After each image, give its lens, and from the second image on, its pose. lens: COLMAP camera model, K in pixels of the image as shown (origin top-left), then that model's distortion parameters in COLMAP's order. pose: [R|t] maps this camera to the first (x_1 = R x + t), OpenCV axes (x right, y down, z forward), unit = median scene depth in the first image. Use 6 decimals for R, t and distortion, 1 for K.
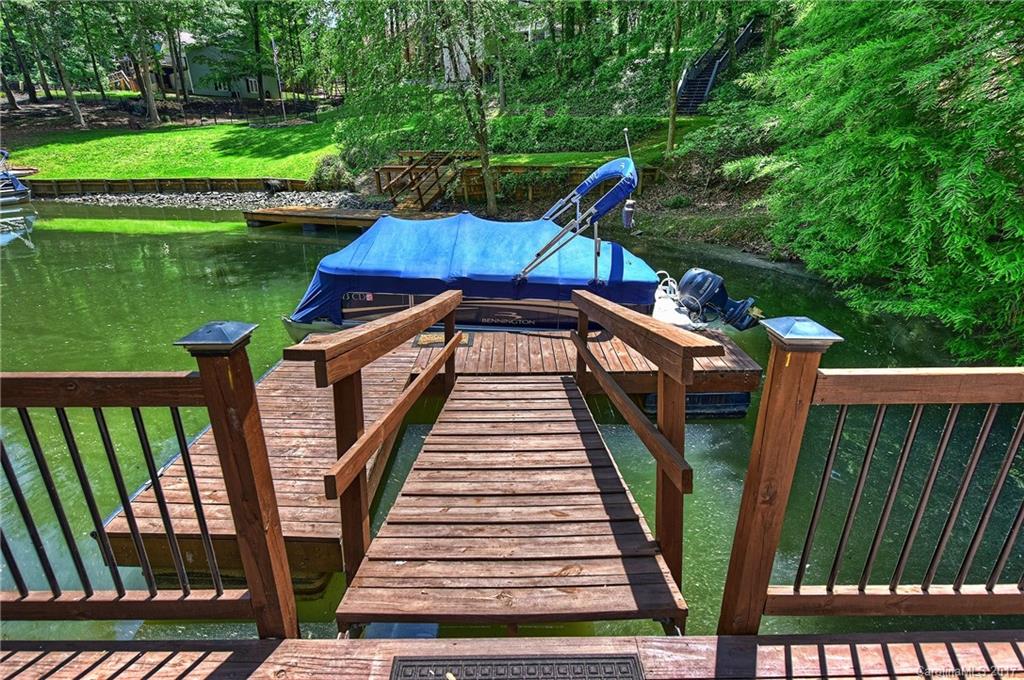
lens RADIAL K [[505.8, 0, 513.3], [0, 505.8, 337.1], [0, 0, 1]] dist [-0.003963, -0.000198]
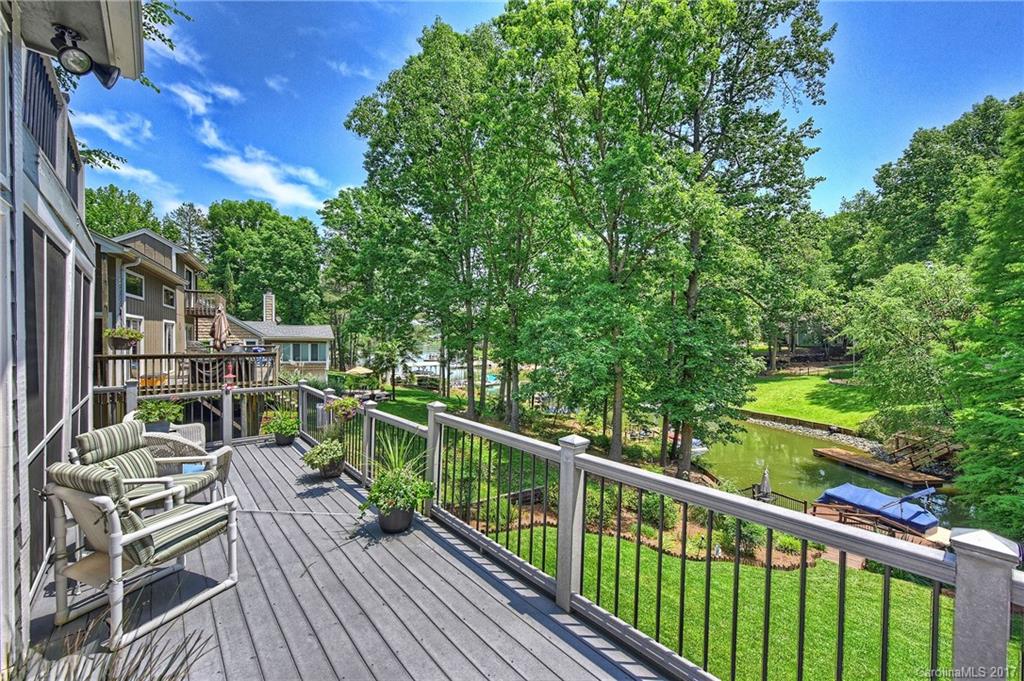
lens RADIAL K [[410.8, 0, 509.1], [0, 410.8, 338.3], [0, 0, 1]] dist [-0.000323, -0.000058]
pose [[0.425223, -0.000628, -0.905088, 0.364920], [-0.313587, 0.937958, -0.147978, 0.000124], [0.849028, 0.346748, 0.398645, -0.696364]]
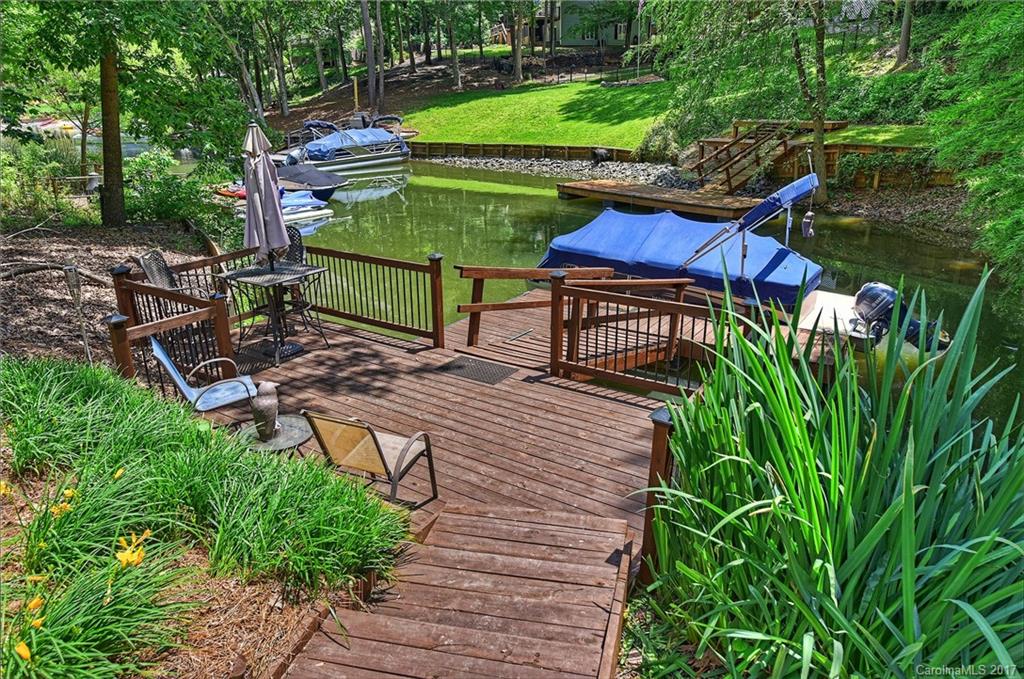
lens RADIAL K [[682.6, 0, 510.5], [0, 682.6, 340.1], [0, 0, 1]] dist [0.004715, 0.000933]
pose [[0.821765, 0.181195, -0.540250, 0.128149], [-0.183895, 0.981697, 0.049533, 0.011950], [0.539337, 0.058645, 0.840045, -0.139218]]
